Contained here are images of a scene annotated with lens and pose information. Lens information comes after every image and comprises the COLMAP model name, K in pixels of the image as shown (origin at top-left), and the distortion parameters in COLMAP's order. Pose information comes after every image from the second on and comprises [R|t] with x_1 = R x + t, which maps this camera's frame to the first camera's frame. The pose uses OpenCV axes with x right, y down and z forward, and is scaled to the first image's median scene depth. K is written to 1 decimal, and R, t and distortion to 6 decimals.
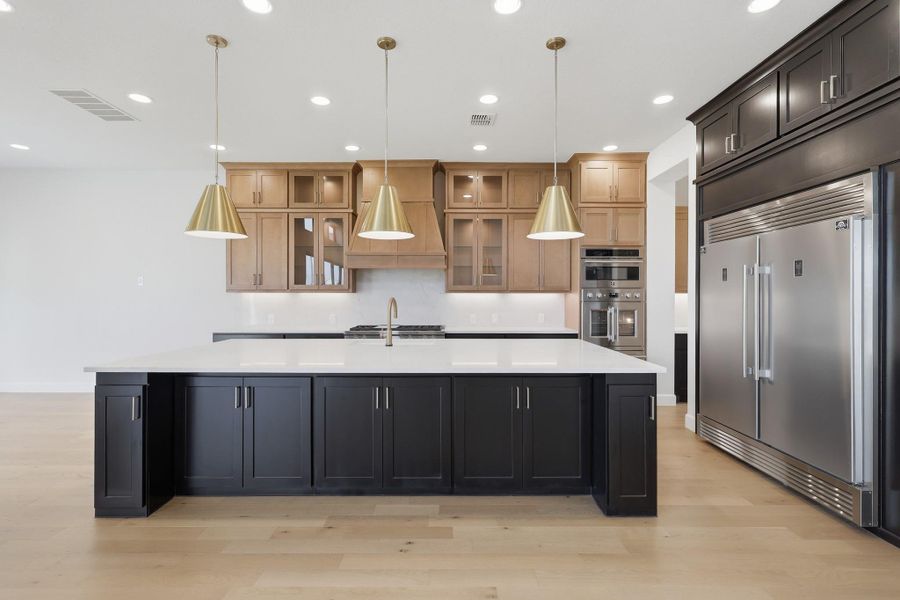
lens RADIAL K [[422.5, 0, 449.4], [0, 422.5, 295.9], [0, 0, 1]] dist [-0.002127, 0.004855]
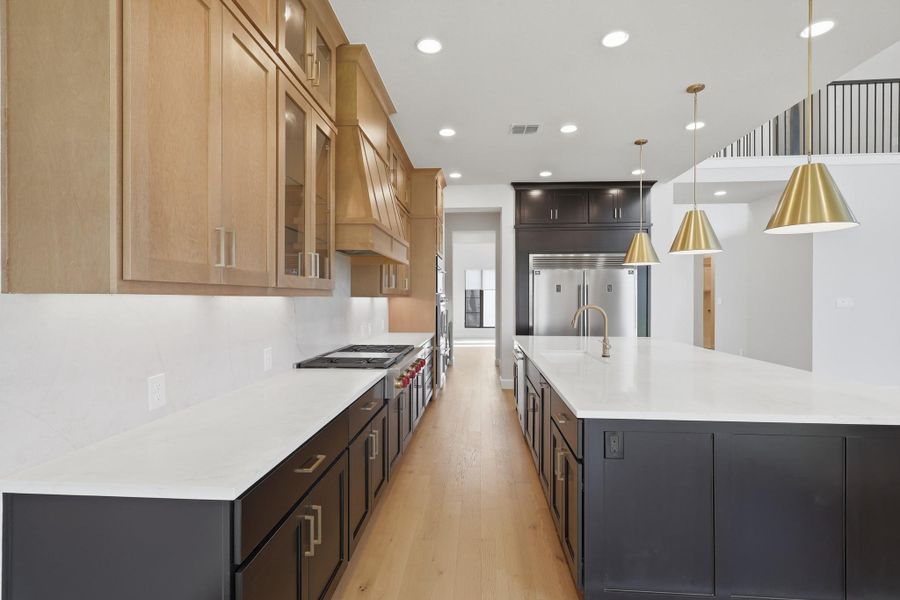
lens RADIAL K [[422.5, 0, 449.2], [0, 422.5, 295.8], [0, 0, 1]] dist [-0.002127, 0.004855]
pose [[0.073613, 0.003653, 0.997280, -0.744242], [-0.005556, 0.999979, -0.003253, -0.007951], [-0.997271, -0.005301, 0.073632, 0.863681]]
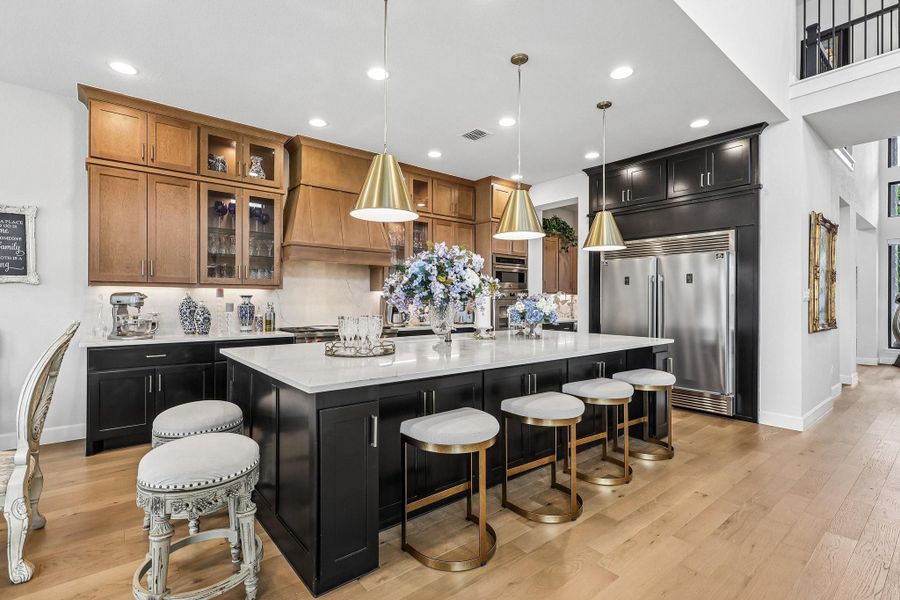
lens RADIAL K [[422.5, 0, 447.5], [0, 422.5, 296.3], [0, 0, 1]] dist [-0.002127, 0.004855]
pose [[0.775695, 0.006441, 0.631075, -0.529857], [-0.002971, 0.999974, -0.006554, 0.011393], [-0.631101, 0.003209, 0.775694, 0.147649]]
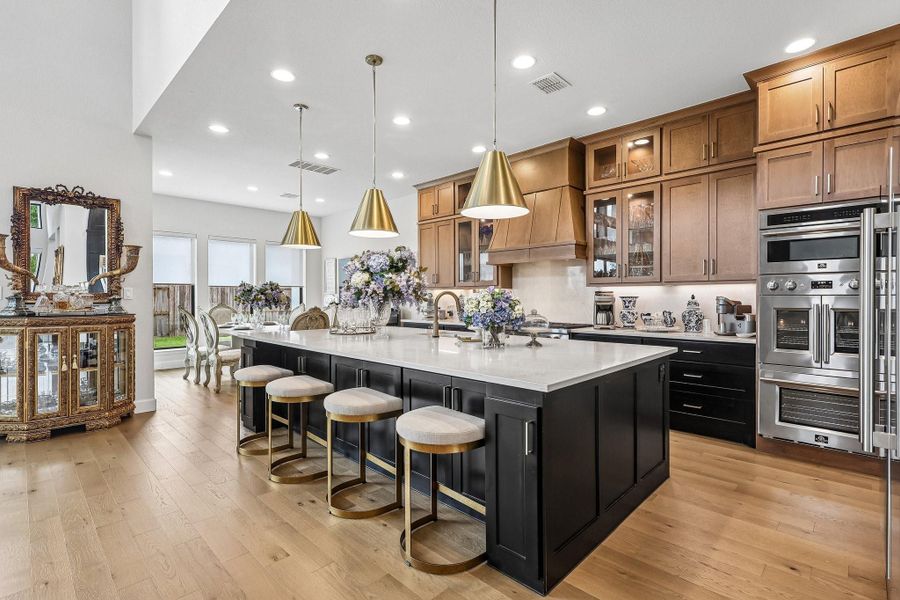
lens RADIAL K [[422.5, 0, 450.2], [0, 422.5, 298.0], [0, 0, 1]] dist [-0.002127, 0.004855]
pose [[0.716070, -0.000524, -0.698028, 0.416068], [0.006836, 0.999957, 0.006262, 0.009360], [0.697995, -0.009255, 0.716043, 0.185847]]
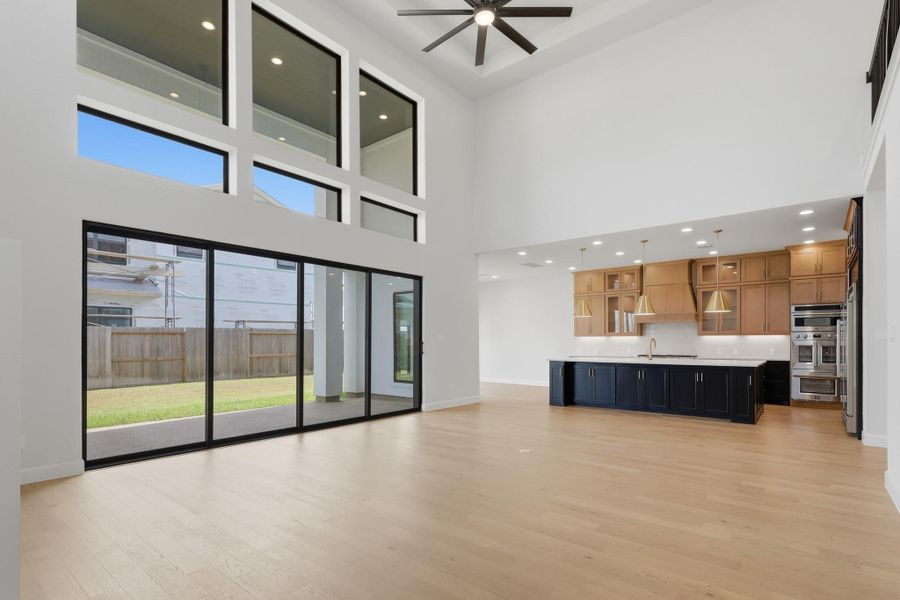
lens RADIAL K [[456.3, 0, 458.1], [0, 456.3, 338.7], [0, 0, 1]] dist [0.030742, 0.000548]
pose [[0.788645, -0.005089, -0.614828, 0.384604], [0.004007, 0.999987, -0.003137, 0.008070], [0.614836, 0.000011, 0.788655, -1.090550]]
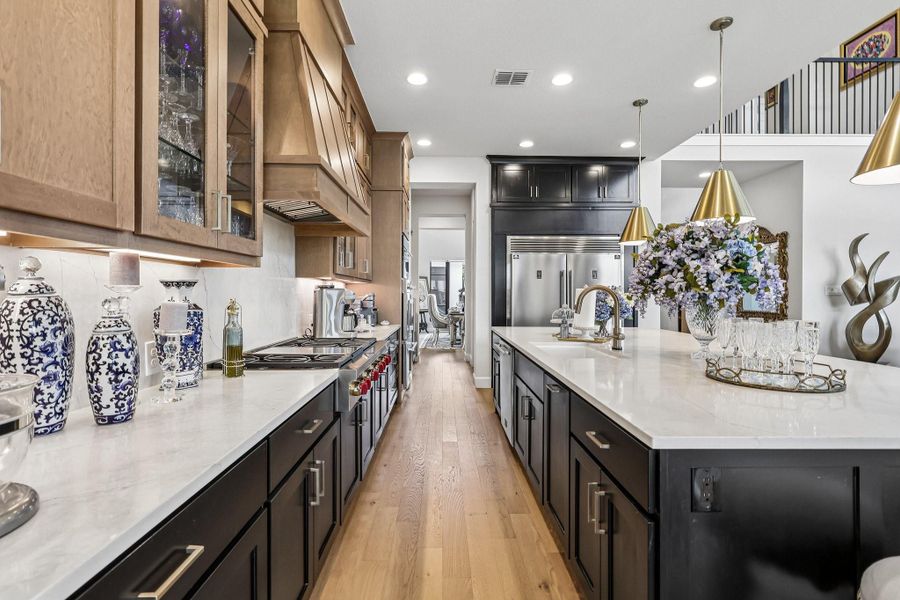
lens RADIAL K [[422.5, 0, 448.7], [0, 422.5, 291.5], [0, 0, 1]] dist [-0.002127, 0.004855]
pose [[-0.015819, 0.003032, 0.999870, -0.602332], [-0.006600, 0.999973, -0.003136, 0.013250], [-0.999853, -0.006649, -0.015799, 0.887997]]
